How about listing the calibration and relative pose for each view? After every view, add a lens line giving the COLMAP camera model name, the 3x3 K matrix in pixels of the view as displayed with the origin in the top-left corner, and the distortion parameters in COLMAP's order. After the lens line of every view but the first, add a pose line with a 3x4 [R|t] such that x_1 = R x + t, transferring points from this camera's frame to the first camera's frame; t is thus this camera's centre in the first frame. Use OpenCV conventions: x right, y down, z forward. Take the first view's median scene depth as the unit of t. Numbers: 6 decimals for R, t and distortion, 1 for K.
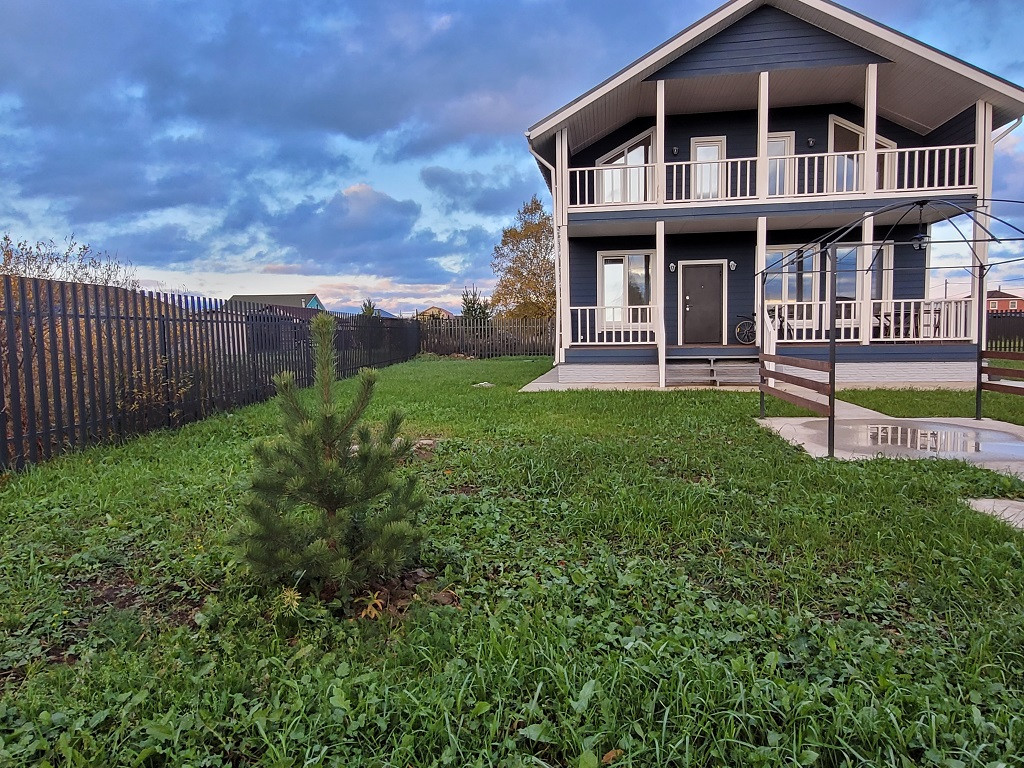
lens RADIAL K [[637.6, 0, 512.6], [0, 637.6, 368.0], [0, 0, 1]] dist [0.000598, -0.000129]
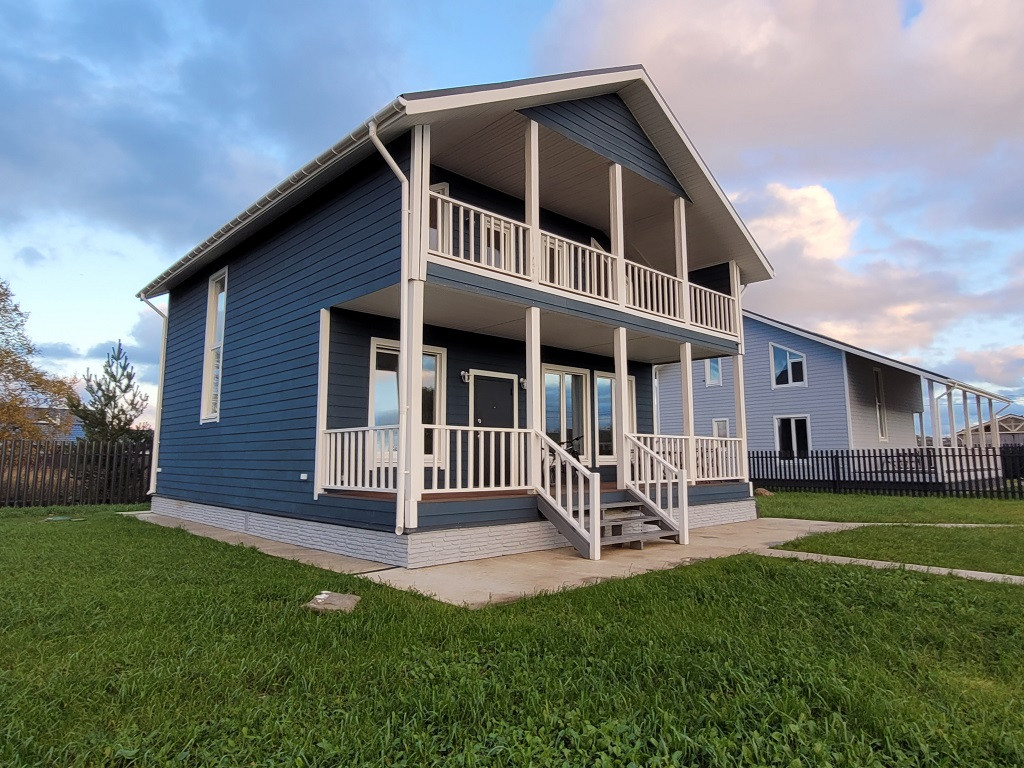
lens RADIAL K [[637.6, 0, 512.6], [0, 637.6, 368.0], [0, 0, 1]] dist [0.000598, -0.000129]
pose [[0.610979, 0.129349, 0.781008, -0.300220], [0.040242, 0.980211, -0.193821, -0.031910], [-0.790623, 0.149850, 0.593684, 0.595636]]
